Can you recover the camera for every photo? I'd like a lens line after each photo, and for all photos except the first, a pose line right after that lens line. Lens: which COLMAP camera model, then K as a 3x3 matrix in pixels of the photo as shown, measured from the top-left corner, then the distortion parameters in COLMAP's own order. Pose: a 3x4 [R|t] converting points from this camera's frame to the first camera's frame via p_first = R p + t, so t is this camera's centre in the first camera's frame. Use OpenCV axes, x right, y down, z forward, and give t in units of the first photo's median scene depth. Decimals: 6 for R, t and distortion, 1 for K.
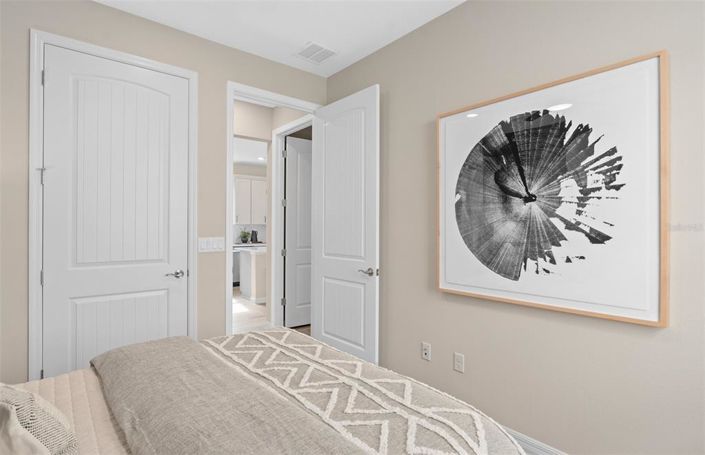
lens RADIAL K [[359.9, 0, 353.3], [0, 359.9, 227.1], [0, 0, 1]] dist [-0.011394, 0.000621]
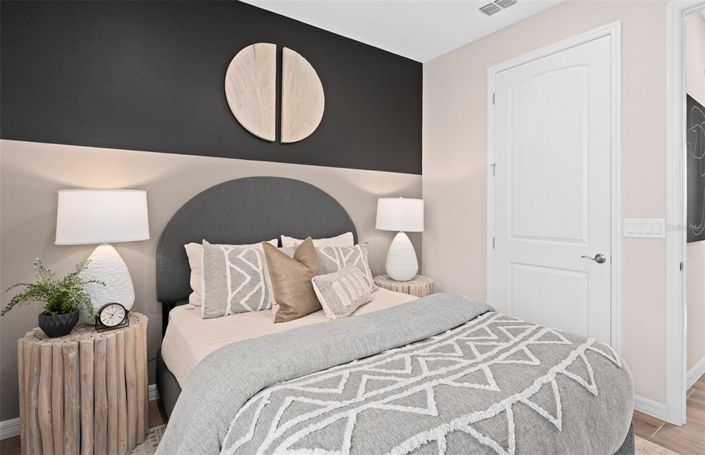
lens RADIAL K [[359.9, 0, 356.6], [0, 359.9, 212.2], [0, 0, 1]] dist [-0.011394, 0.000621]
pose [[-0.087646, -0.001146, -0.996151, 0.444971], [-0.004783, 0.999988, -0.000730, 0.019010], [0.996140, 0.004700, -0.087650, 0.468943]]
